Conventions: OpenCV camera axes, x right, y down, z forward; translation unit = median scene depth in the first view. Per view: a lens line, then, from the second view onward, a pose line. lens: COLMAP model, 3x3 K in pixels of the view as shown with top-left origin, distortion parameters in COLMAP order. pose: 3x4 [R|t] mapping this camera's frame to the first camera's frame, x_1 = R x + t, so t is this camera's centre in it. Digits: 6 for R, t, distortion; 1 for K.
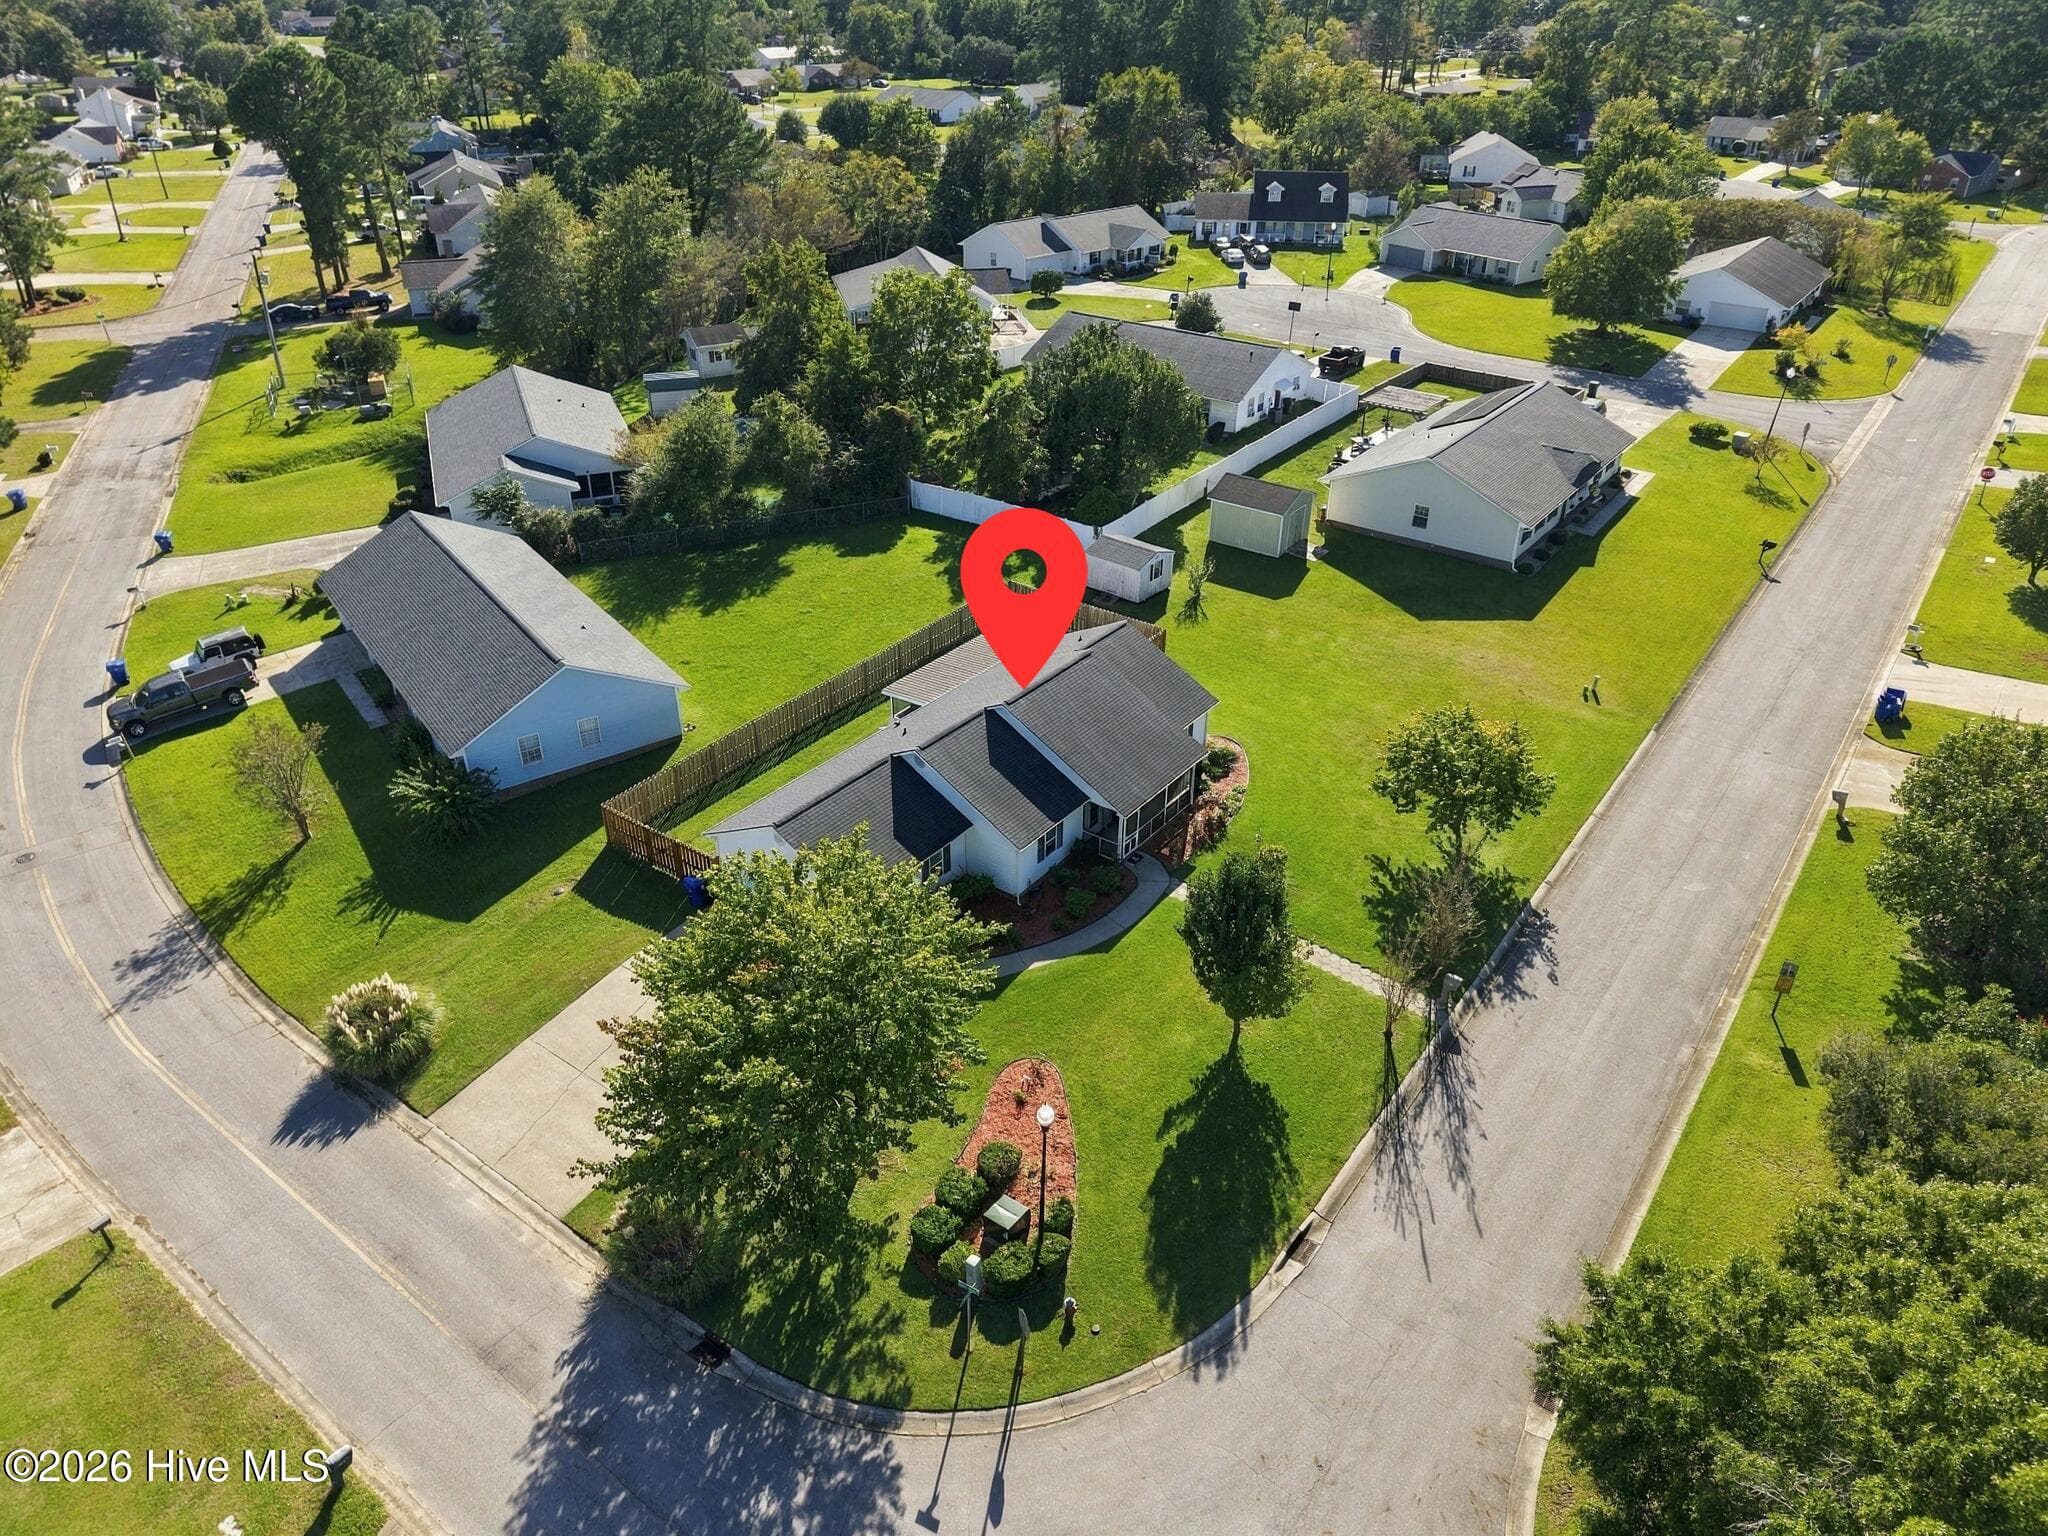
lens RADIAL K [[1348.6, 0, 1022.9], [0, 1348.6, 805.0], [0, 0, 1]] dist [0.008916, -0.004357]
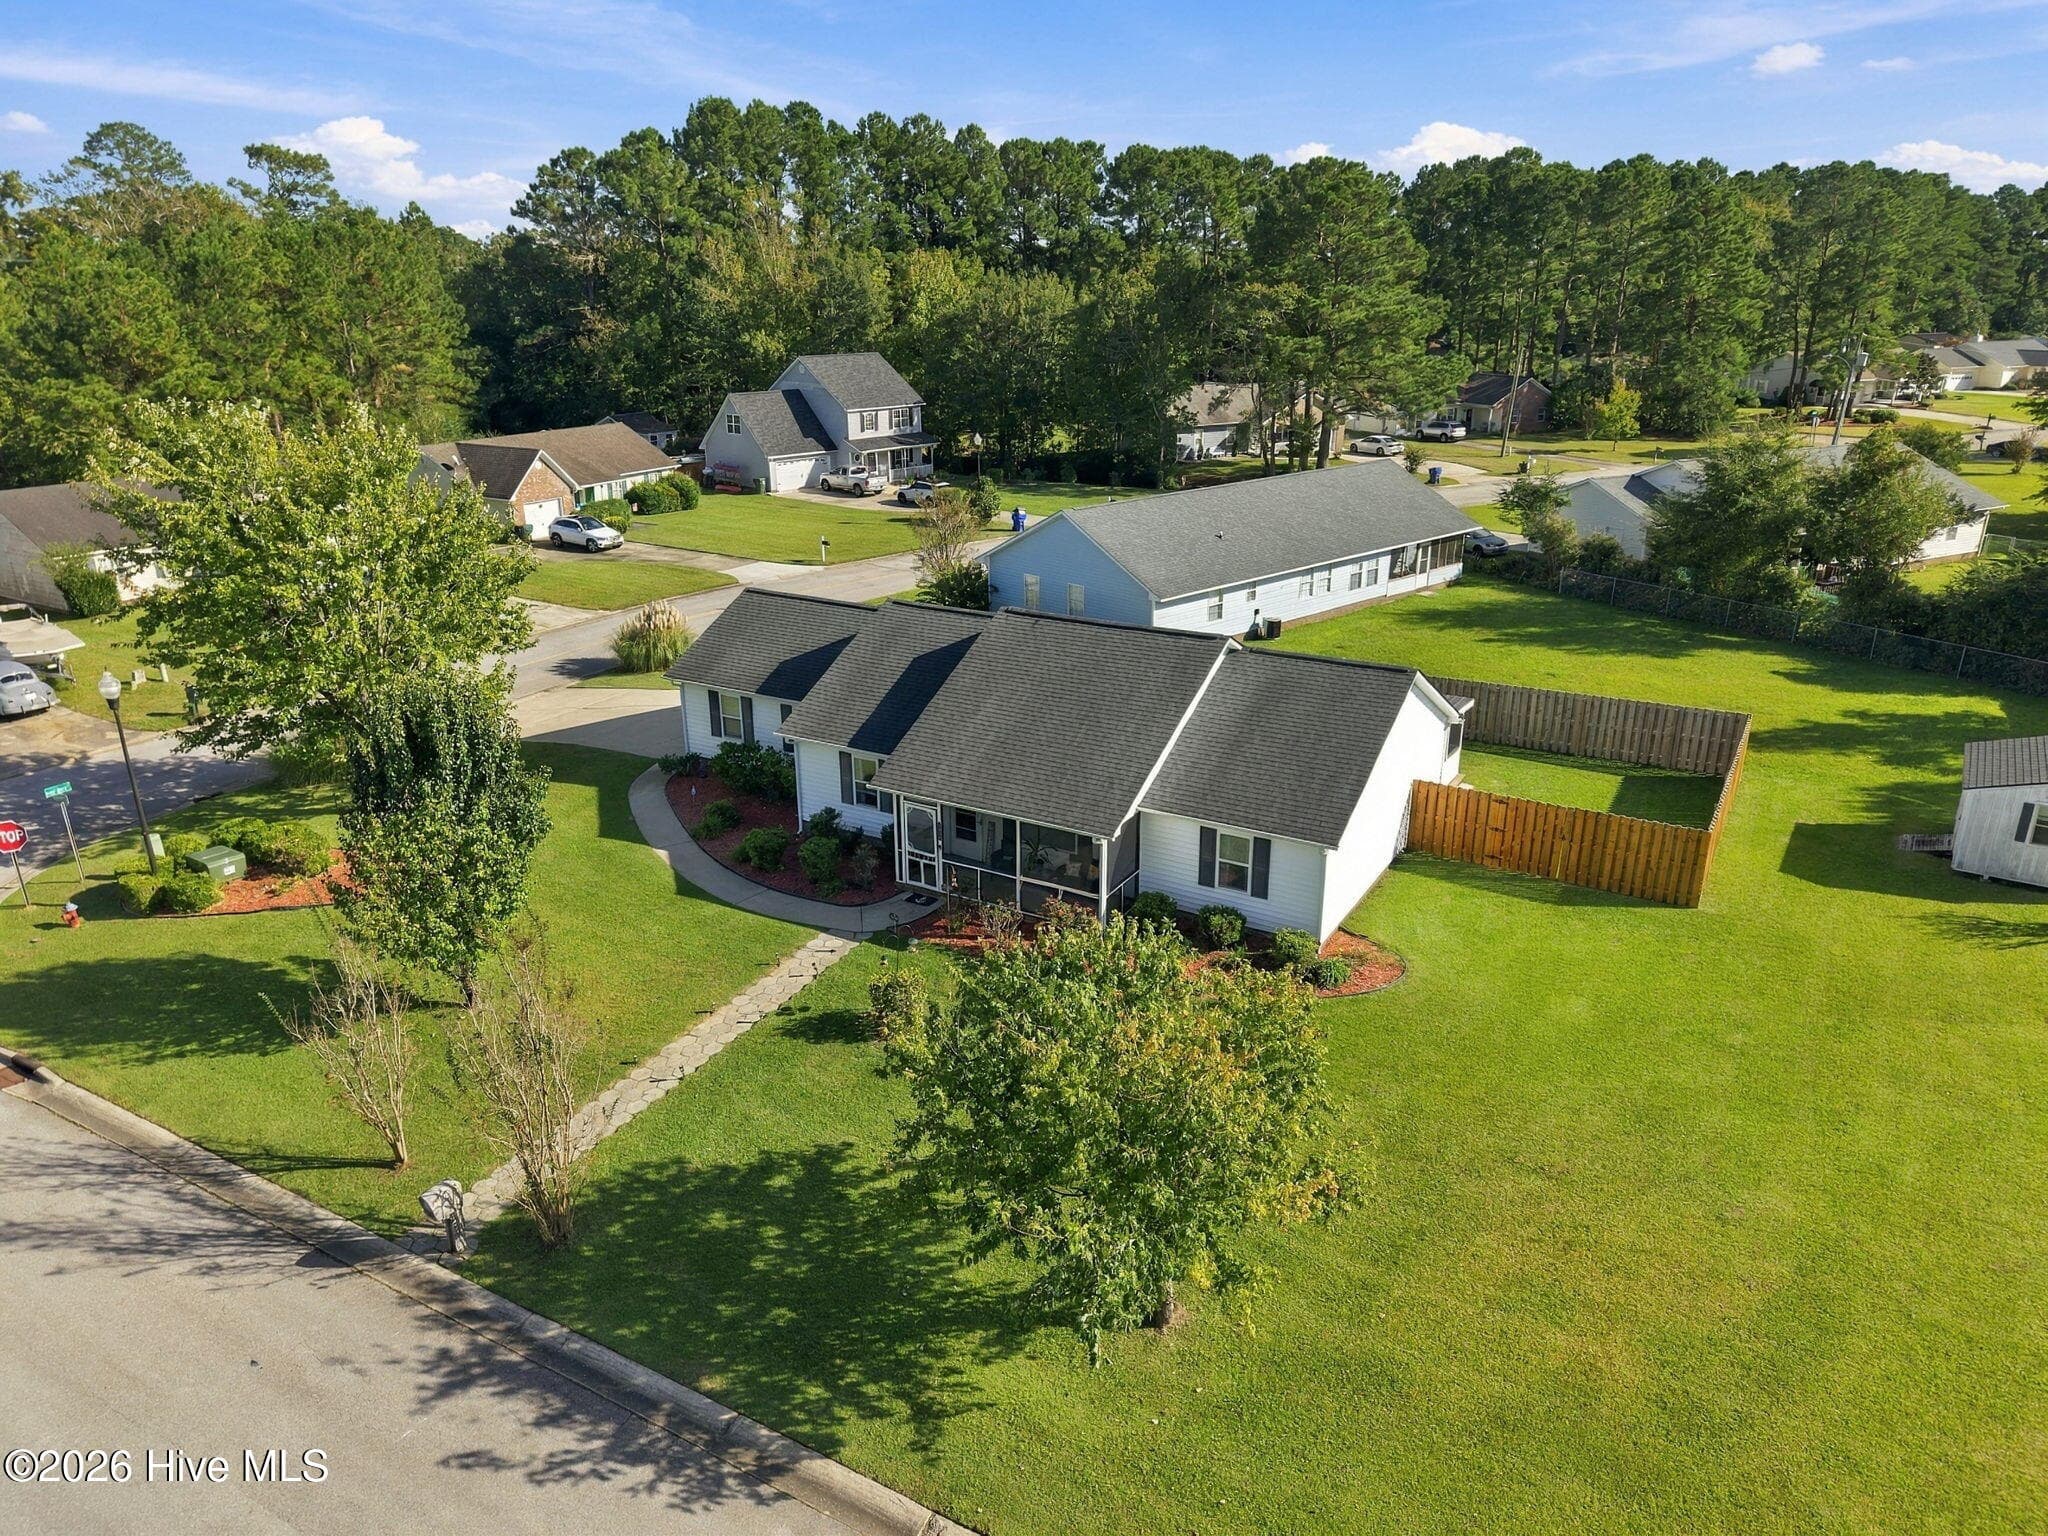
lens RADIAL K [[1386.1, 0, 1022.7], [0, 1386.1, 740.7], [0, 0, 1]] dist [0.037689, -0.053287]
pose [[0.106029, 0.307552, -0.945605, 0.415390], [-0.529009, 0.822667, 0.208251, -0.107690], [0.841966, 0.478153, 0.249925, 0.558494]]
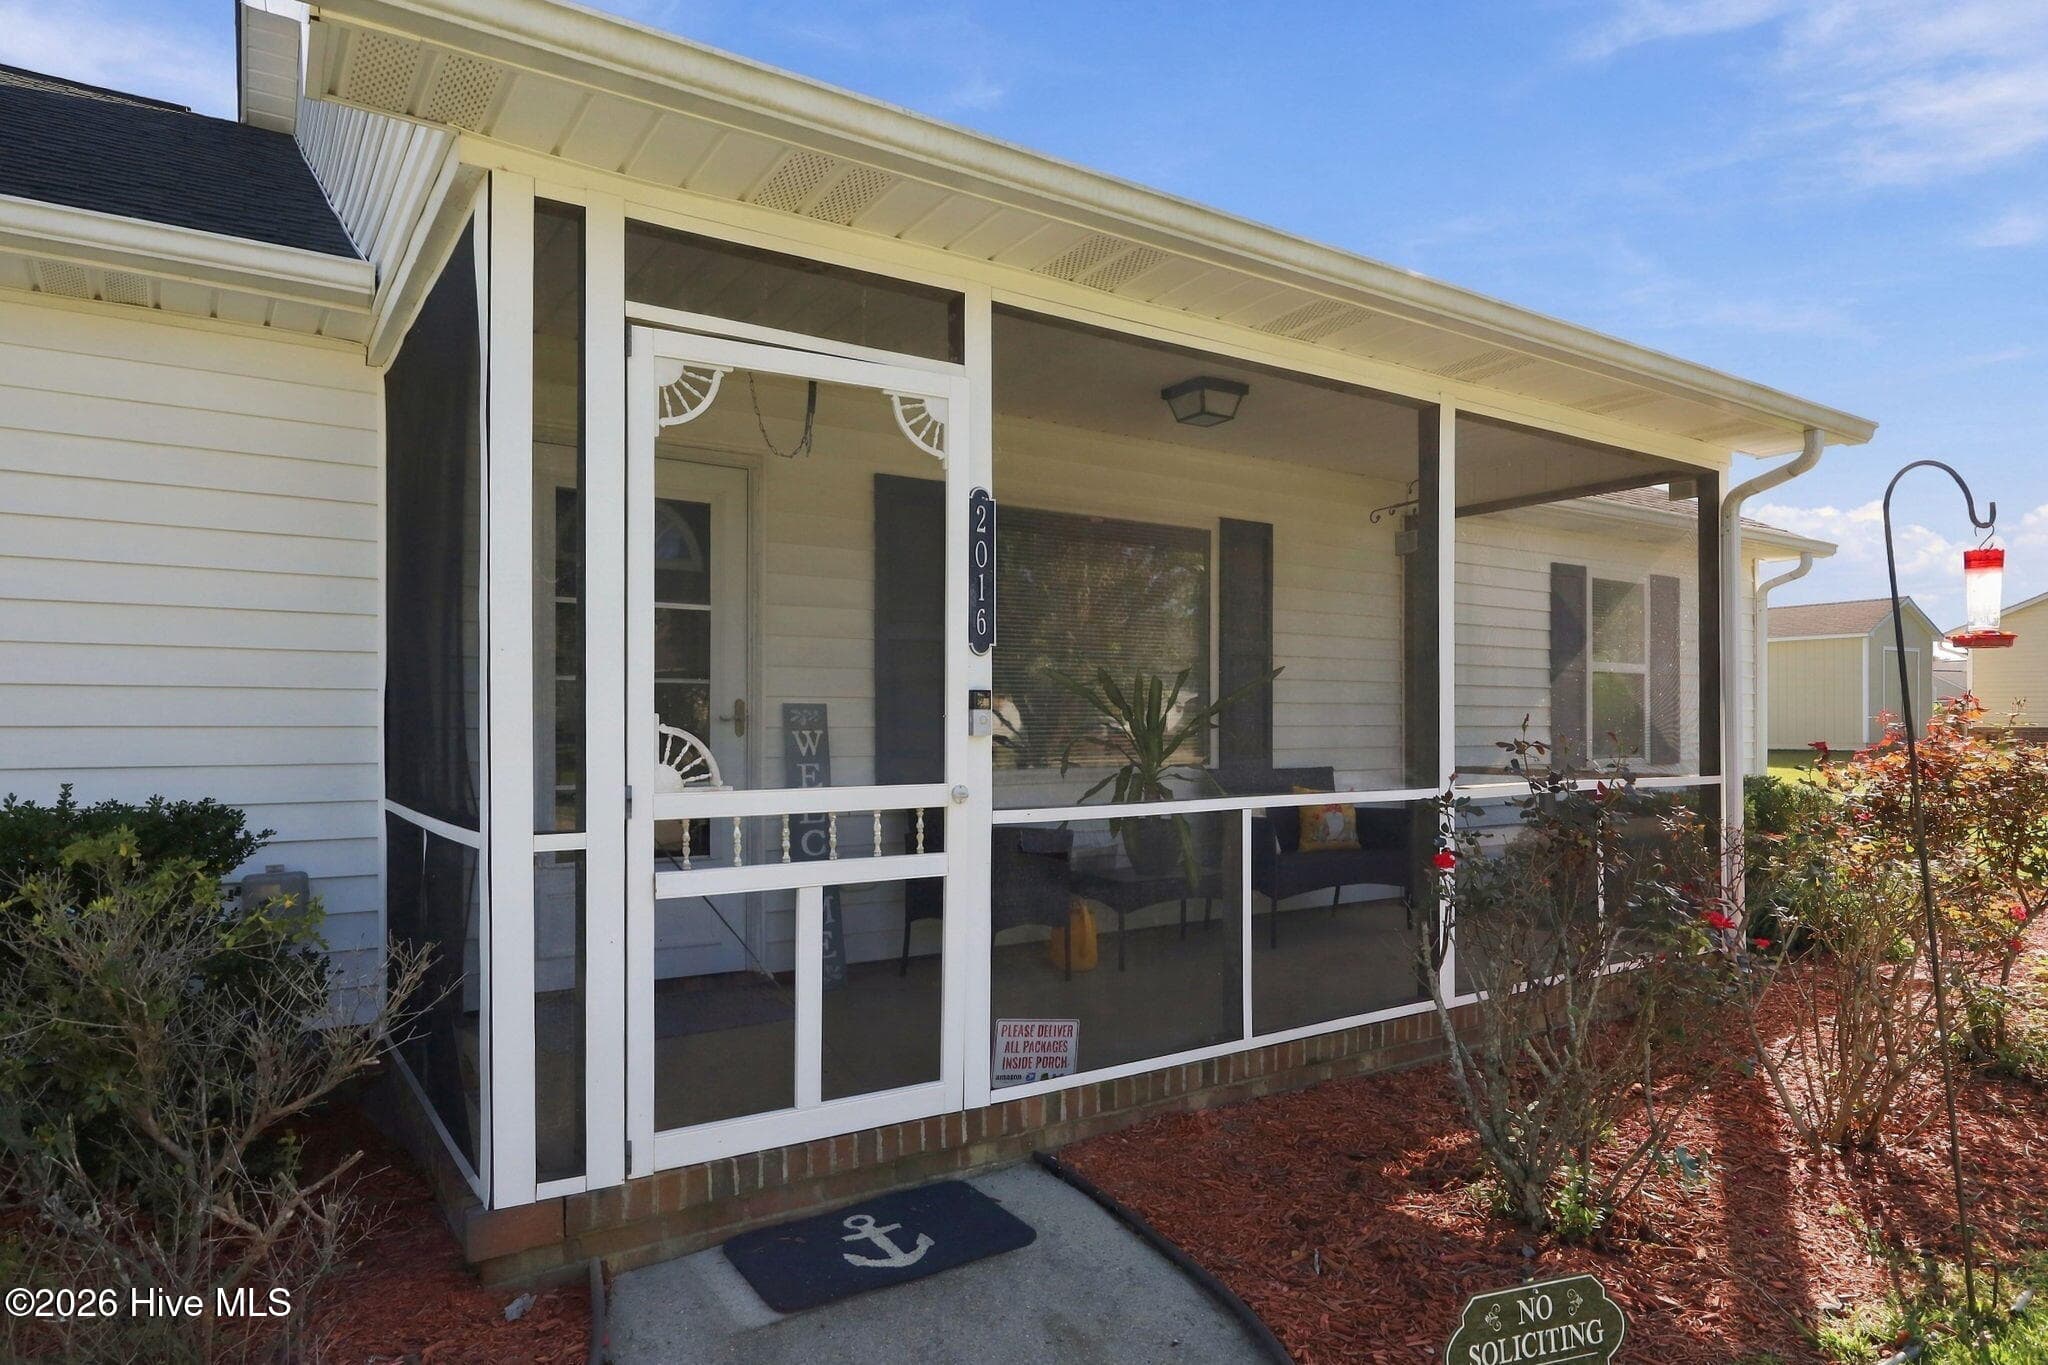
lens RADIAL K [[1197.0, 0, 1019.0], [0, 1197.0, 722.2], [0, 0, 1]] dist [0.000135, 0.000173]
pose [[0.945347, -0.005520, -0.326020, 0.072261], [-0.170205, 0.844473, -0.507834, 0.030274], [0.278118, 0.535569, 0.797381, 0.617119]]
